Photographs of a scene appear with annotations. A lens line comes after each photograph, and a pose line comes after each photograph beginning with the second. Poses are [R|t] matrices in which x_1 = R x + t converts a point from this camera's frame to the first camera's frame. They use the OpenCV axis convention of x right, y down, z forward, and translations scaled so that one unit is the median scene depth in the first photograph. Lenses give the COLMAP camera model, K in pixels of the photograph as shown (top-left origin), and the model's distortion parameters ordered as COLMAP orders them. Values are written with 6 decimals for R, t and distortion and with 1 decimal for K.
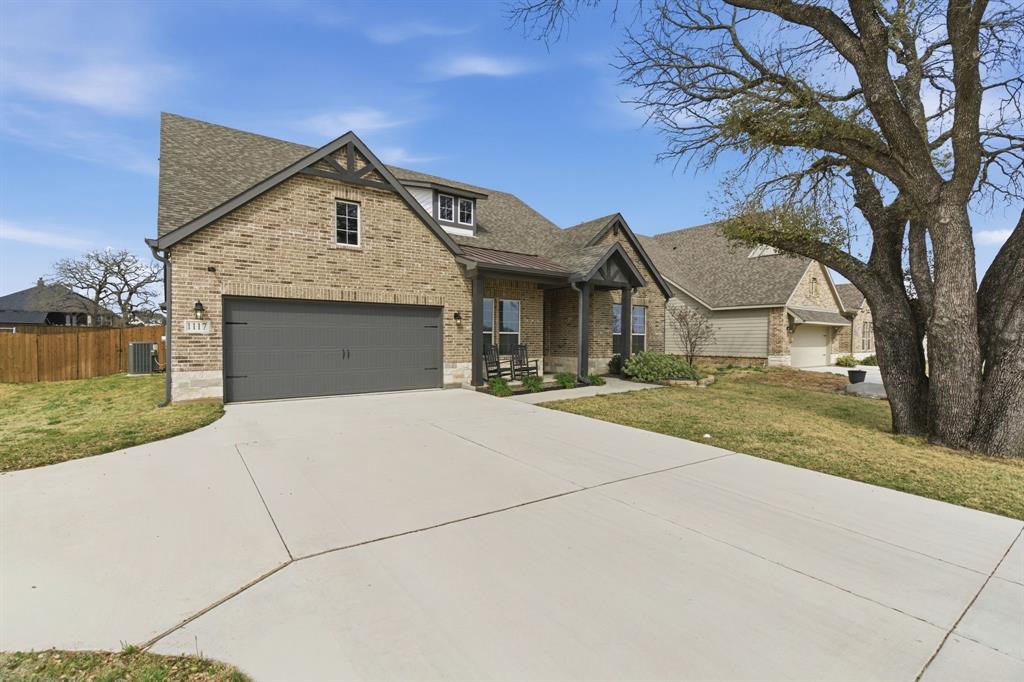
lens RADIAL K [[465.6, 0, 512.1], [0, 465.6, 346.8], [0, 0, 1]] dist [0.002694, -0.000583]
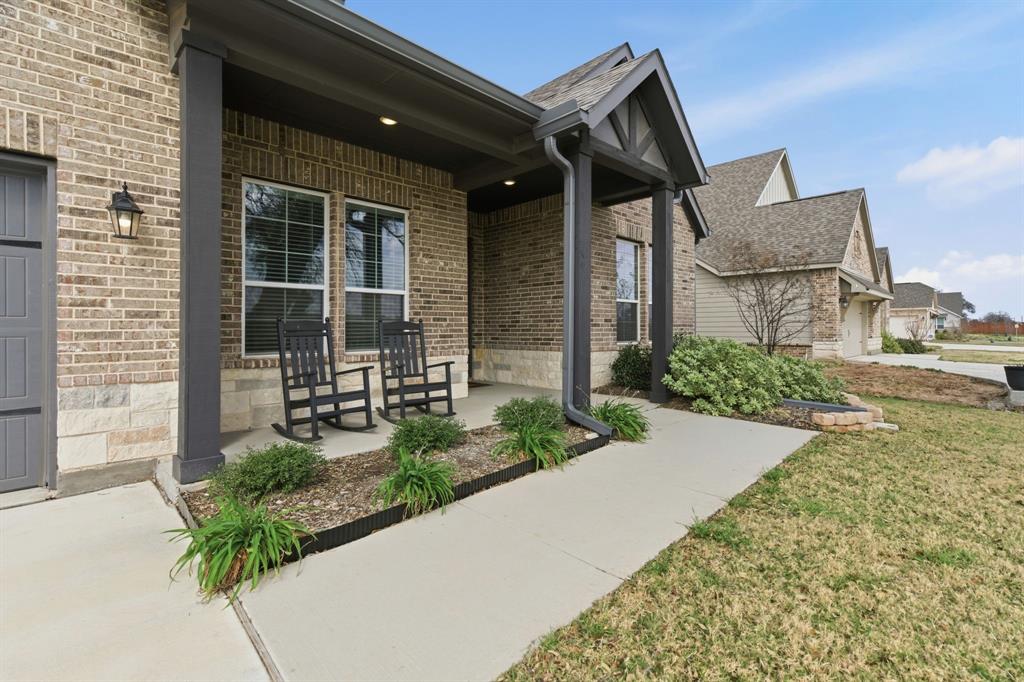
lens RADIAL K [[465.6, 0, 510.6], [0, 465.6, 334.7], [0, 0, 1]] dist [0.002694, -0.000583]
pose [[0.990003, -0.009531, 0.140723, 0.047888], [0.009733, 0.999952, -0.000744, 0.007418], [-0.140709, 0.002106, 0.990049, 0.607288]]
